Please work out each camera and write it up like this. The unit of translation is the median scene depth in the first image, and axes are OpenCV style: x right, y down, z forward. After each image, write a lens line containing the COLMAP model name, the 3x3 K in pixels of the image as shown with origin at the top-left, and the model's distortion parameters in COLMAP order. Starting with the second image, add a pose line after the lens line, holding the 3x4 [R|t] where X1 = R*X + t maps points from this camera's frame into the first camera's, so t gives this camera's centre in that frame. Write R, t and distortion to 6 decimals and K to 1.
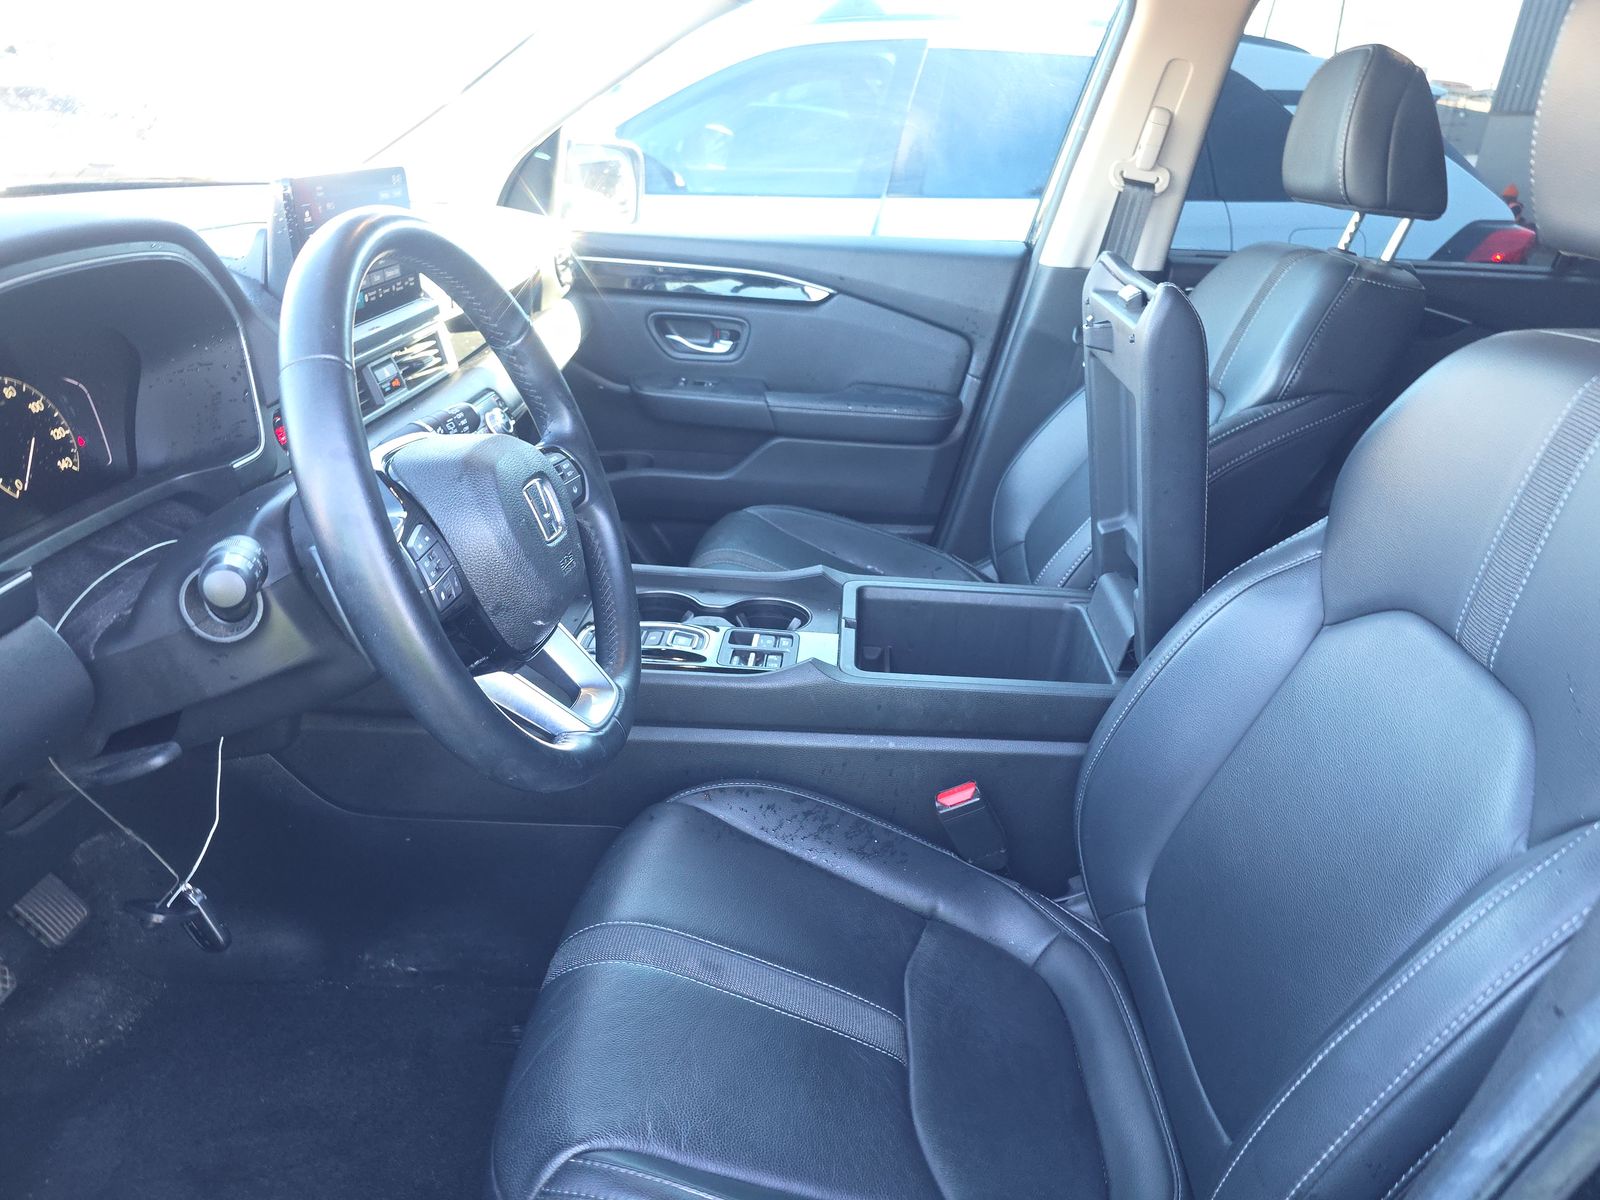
lens RADIAL K [[1101.6, 0, 803.6], [0, 1101.6, 615.6], [0, 0, 1]] dist [0.073118, -0.089072]
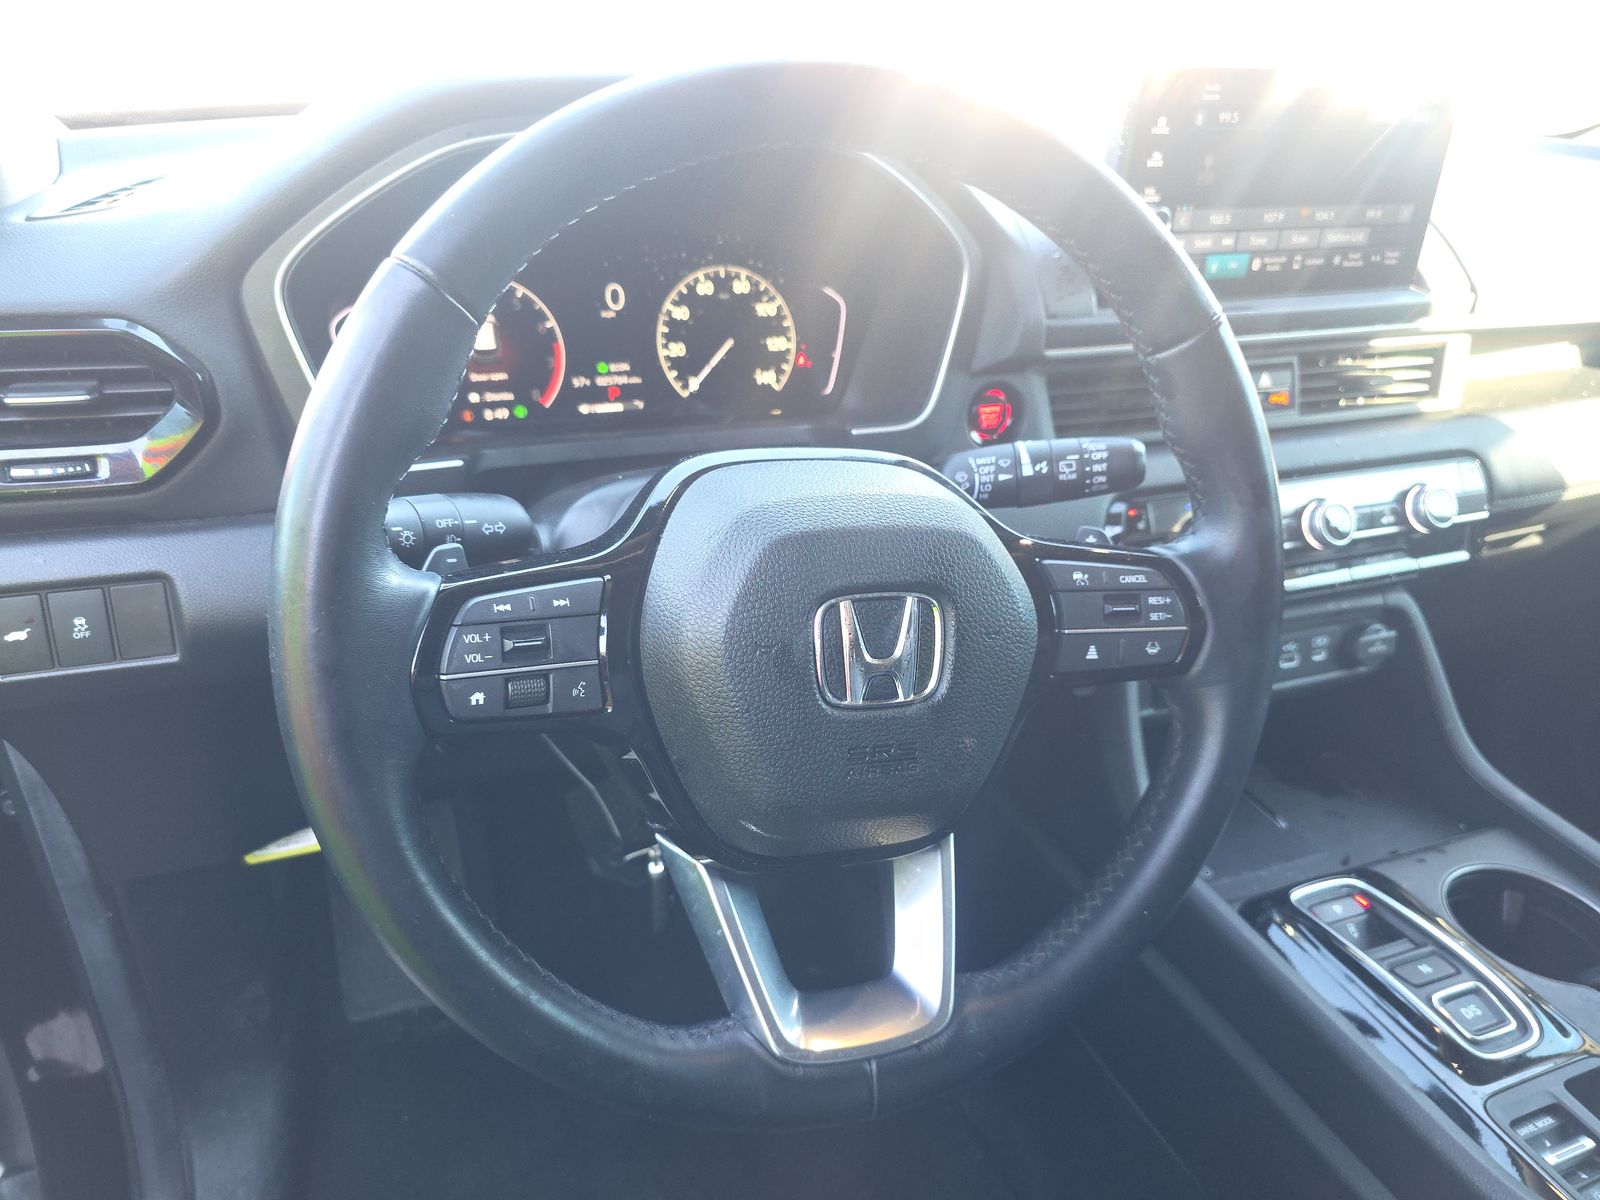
lens RADIAL K [[1108.1, 0, 792.0], [0, 1108.1, 600.5], [0, 0, 1]] dist [0.037787, -0.043033]
pose [[0.422772, 0.394745, -0.815745, 0.098470], [-0.395246, 0.890340, 0.226000, -0.134671], [0.815503, 0.226873, 0.532432, 0.426307]]
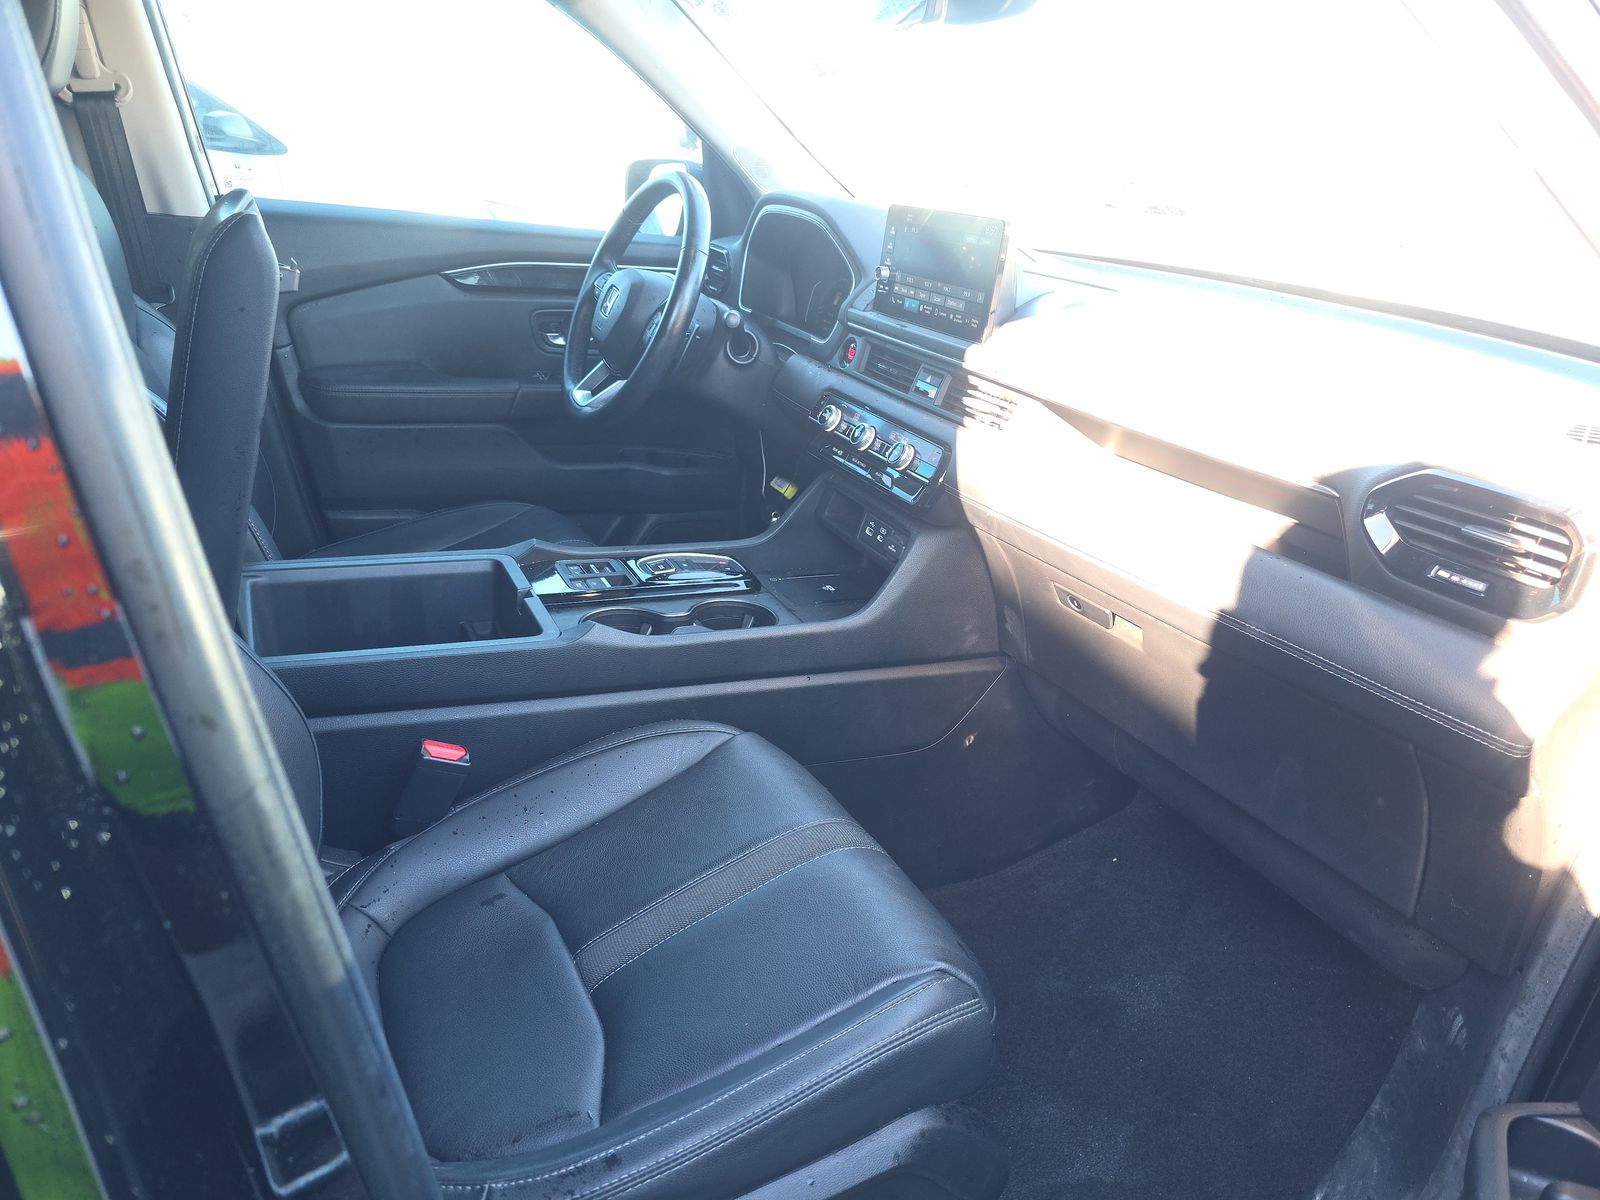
lens RADIAL K [[1101.6, 0, 803.6], [0, 1101.6, 615.6], [0, 0, 1]] dist [0.073118, -0.089072]
pose [[-0.856731, 0.059873, -0.512276, 0.351349], [-0.337903, 0.685233, 0.645196, -0.736117], [0.389658, 0.725859, -0.566829, 1.735879]]
